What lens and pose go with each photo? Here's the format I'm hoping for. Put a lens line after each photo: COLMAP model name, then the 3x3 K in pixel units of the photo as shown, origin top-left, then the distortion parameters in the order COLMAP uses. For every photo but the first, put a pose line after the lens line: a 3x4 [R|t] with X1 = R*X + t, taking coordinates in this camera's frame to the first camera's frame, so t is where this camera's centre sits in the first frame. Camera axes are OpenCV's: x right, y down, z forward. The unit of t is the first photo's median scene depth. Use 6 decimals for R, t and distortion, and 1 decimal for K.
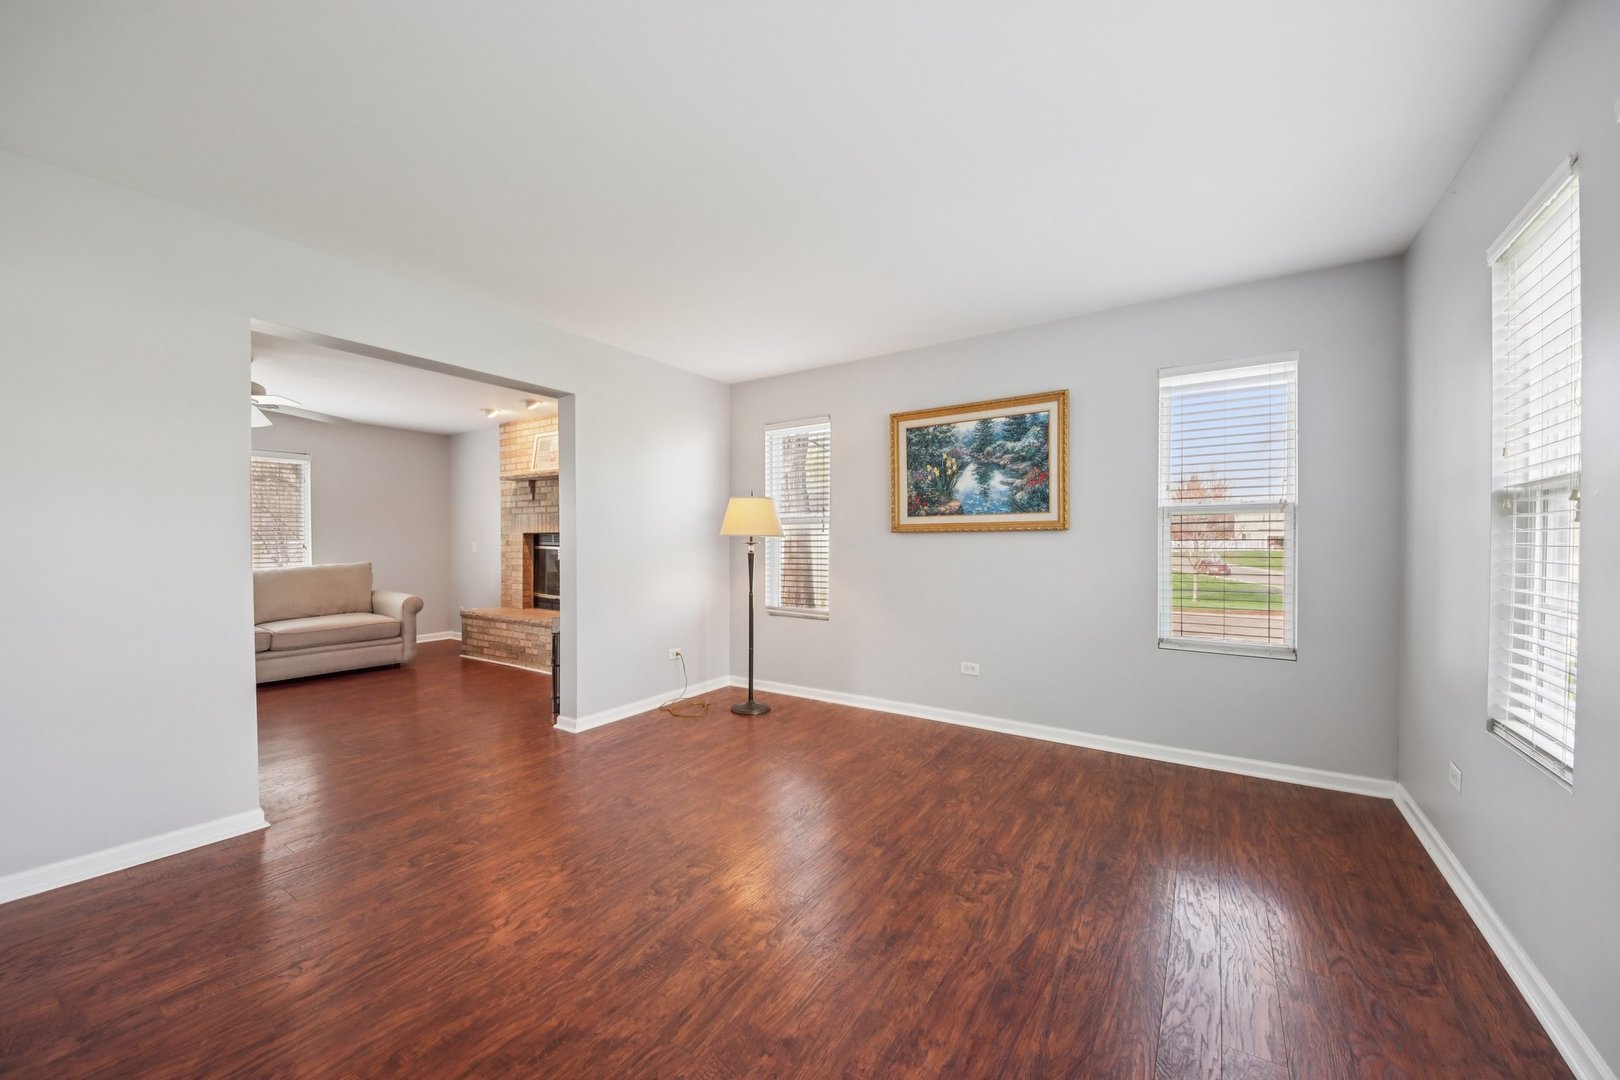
lens RADIAL K [[591.8, 0, 809.8], [0, 591.8, 534.2], [0, 0, 1]] dist [0.041726, -0.023467]
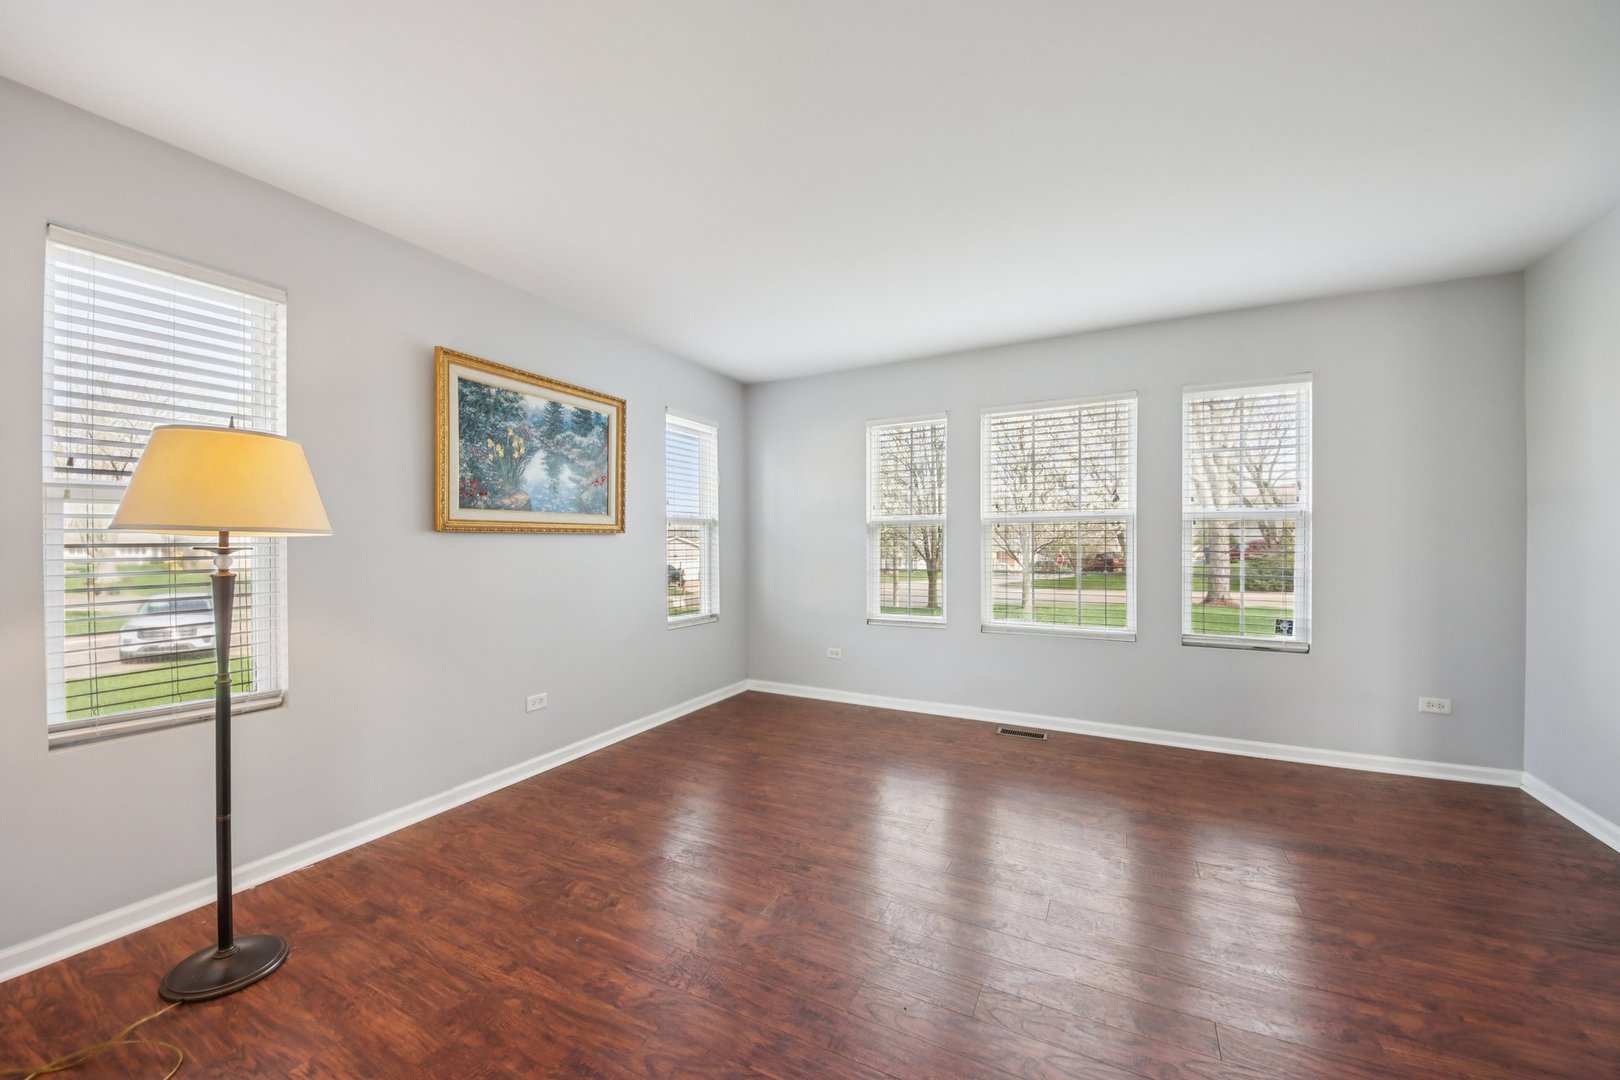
lens RADIAL K [[591.8, 0, 809.8], [0, 591.8, 534.2], [0, 0, 1]] dist [0.041726, -0.023467]
pose [[-0.091593, 0.018743, 0.995620, -0.579691], [-0.009940, 0.999756, -0.019735, 0.009900], [-0.995747, -0.011704, -0.091384, 0.704953]]
